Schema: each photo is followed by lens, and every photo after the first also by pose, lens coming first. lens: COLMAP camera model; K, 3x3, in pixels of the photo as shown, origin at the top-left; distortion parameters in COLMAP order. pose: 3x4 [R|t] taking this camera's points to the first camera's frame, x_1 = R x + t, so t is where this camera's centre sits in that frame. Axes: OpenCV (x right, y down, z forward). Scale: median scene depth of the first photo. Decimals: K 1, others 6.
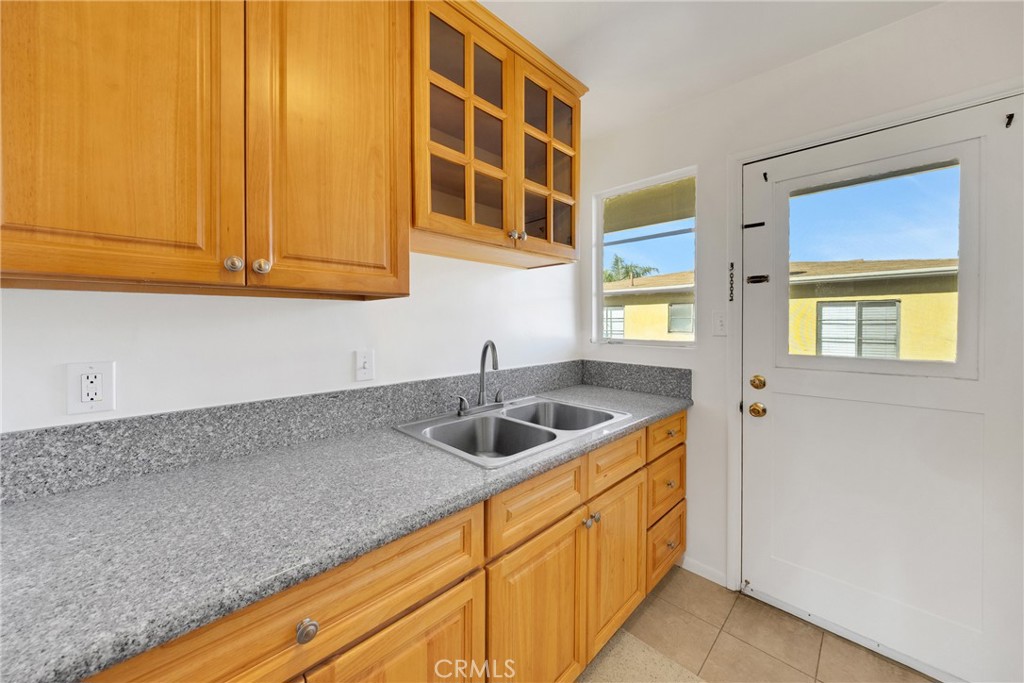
lens RADIAL K [[377.9, 0, 511.7], [0, 377.9, 323.6], [0, 0, 1]] dist [0.029251, 0.000012]
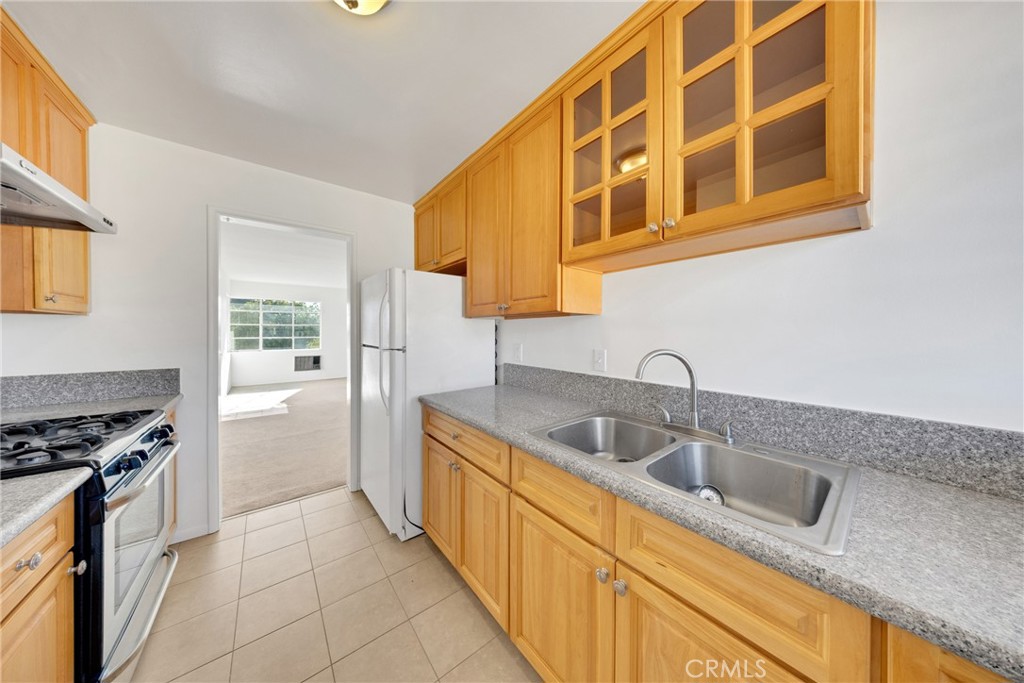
lens RADIAL K [[360.6, 0, 529.3], [0, 360.6, 333.4], [0, 0, 1]] dist [-0.000410, -0.000020]
pose [[-0.164802, 0.008545, -0.986290, 0.893146], [-0.005858, 0.999936, 0.009642, -0.000326], [0.986309, 0.007366, -0.164742, 0.882434]]
